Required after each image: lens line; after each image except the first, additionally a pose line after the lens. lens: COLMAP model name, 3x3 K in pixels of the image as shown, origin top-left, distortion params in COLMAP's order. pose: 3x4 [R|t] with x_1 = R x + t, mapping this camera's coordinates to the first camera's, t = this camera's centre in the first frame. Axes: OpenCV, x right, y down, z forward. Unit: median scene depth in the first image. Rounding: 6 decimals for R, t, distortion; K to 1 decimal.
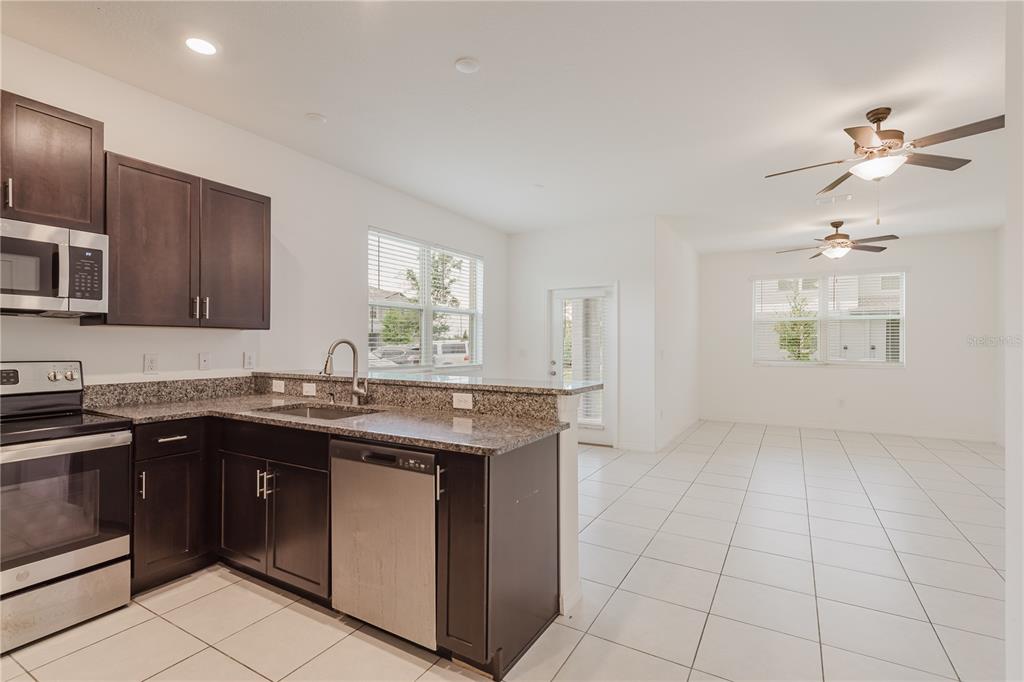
lens RADIAL K [[482.1, 0, 502.6], [0, 482.1, 345.8], [0, 0, 1]] dist [0.003987, -0.000494]
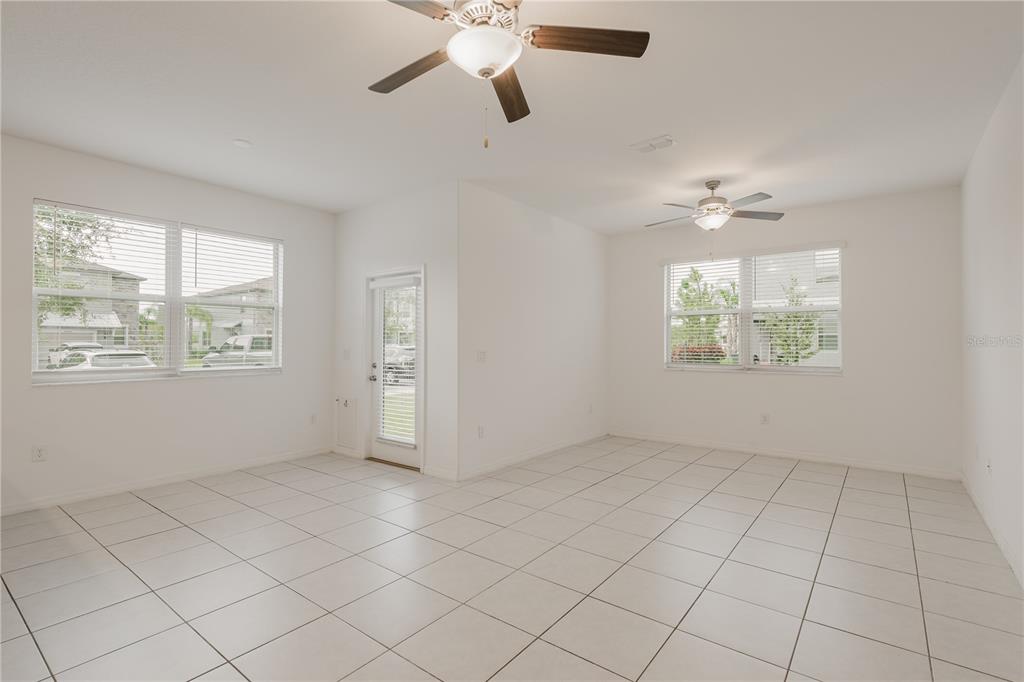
lens RADIAL K [[482.1, 0, 513.3], [0, 482.1, 340.8], [0, 0, 1]] dist [0.003987, -0.000494]
pose [[0.991150, 0.000350, -0.132745, 0.483799], [-0.001686, 0.999949, -0.009955, -0.000144], [0.132735, 0.010090, 0.991100, 0.216737]]
